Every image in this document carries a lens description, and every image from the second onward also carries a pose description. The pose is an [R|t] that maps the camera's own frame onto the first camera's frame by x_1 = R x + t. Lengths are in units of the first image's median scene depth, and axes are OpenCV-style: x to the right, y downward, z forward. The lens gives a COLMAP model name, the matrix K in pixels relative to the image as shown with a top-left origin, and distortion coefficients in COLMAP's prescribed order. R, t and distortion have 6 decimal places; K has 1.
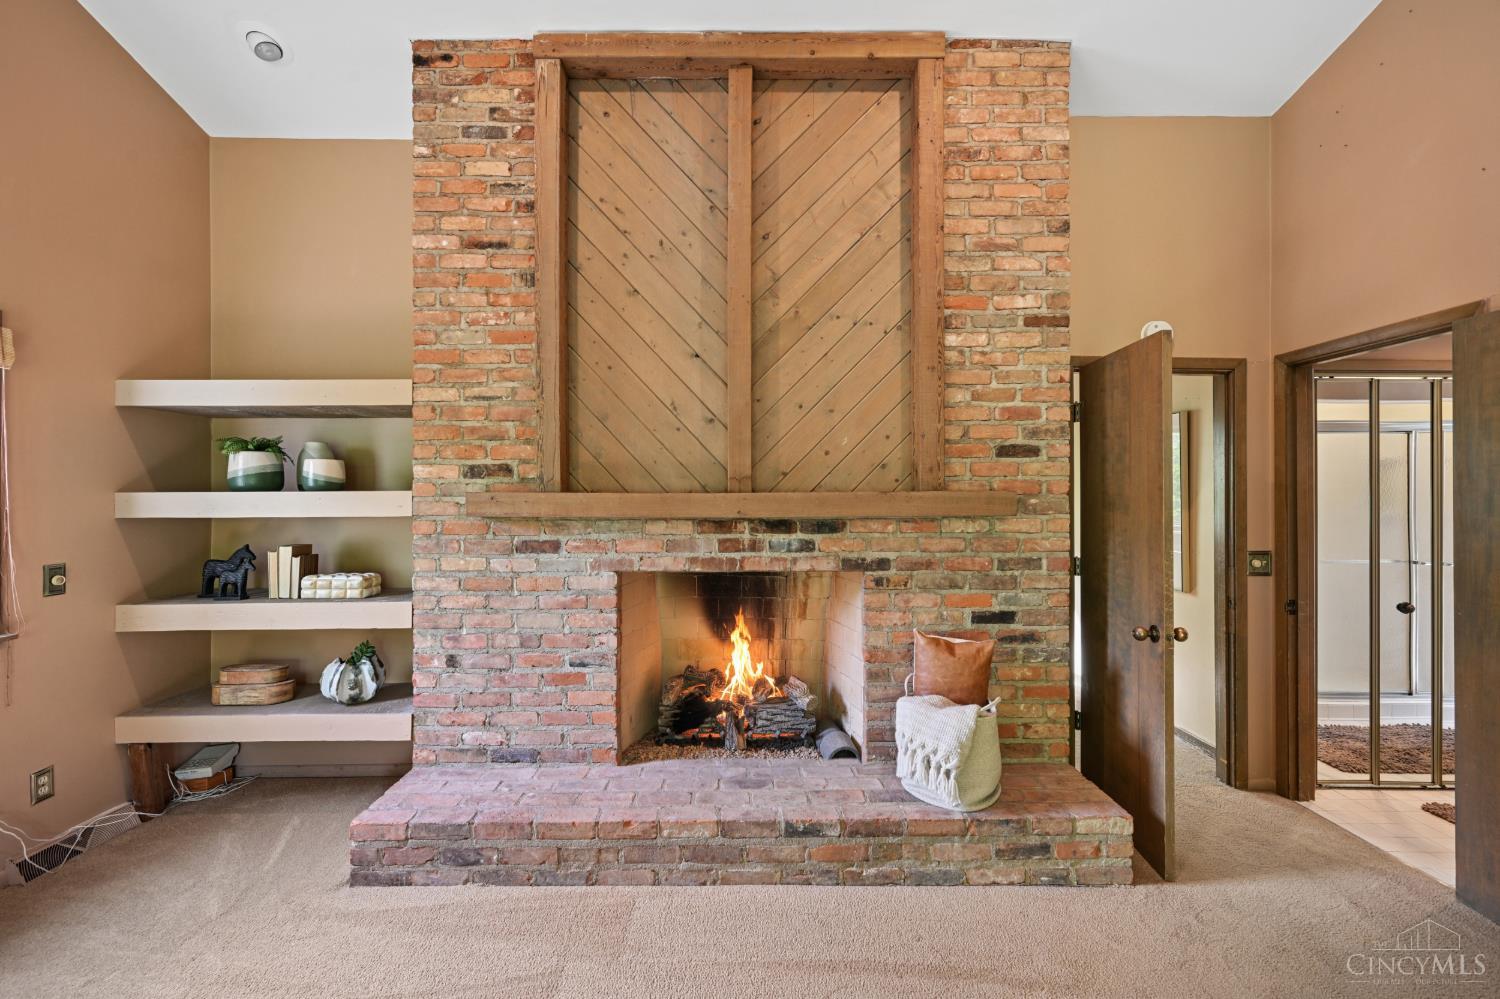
lens RADIAL K [[636.7, 0, 747.6], [0, 636.7, 496.1], [0, 0, 1]] dist [0.000202, -0.000279]
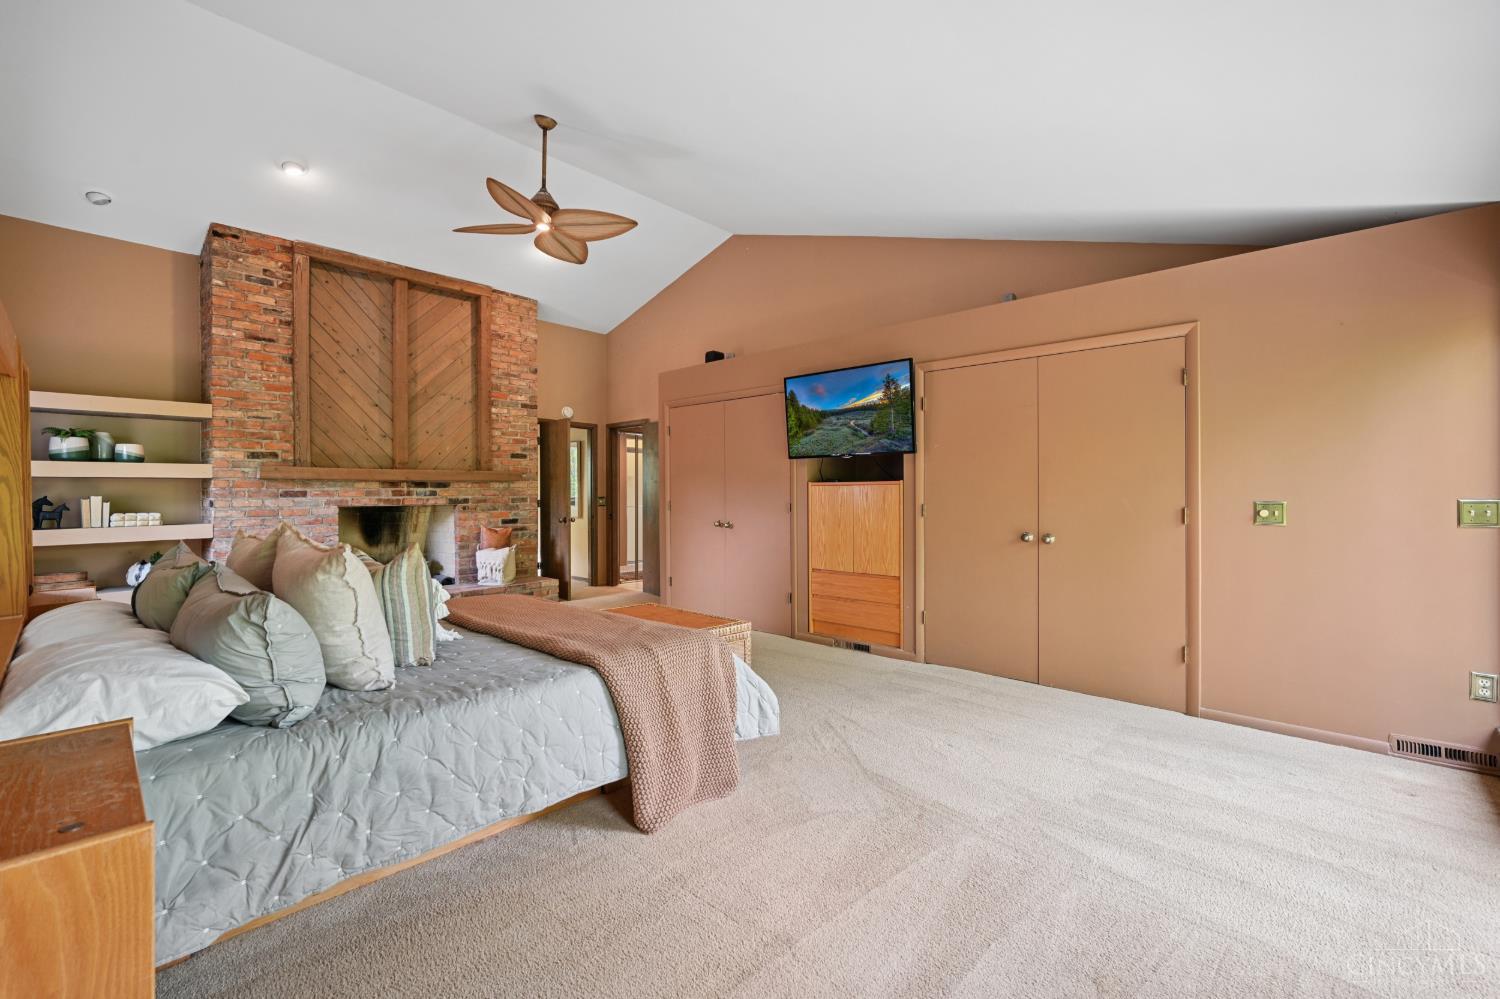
lens RADIAL K [[636.7, 0, 744.4], [0, 636.7, 494.1], [0, 0, 1]] dist [0.000202, -0.000279]
pose [[0.681927, -0.003380, 0.731413, -0.827772], [-0.001323, 0.999982, 0.005854, 0.065924], [-0.731419, -0.004960, 0.681910, -1.407166]]
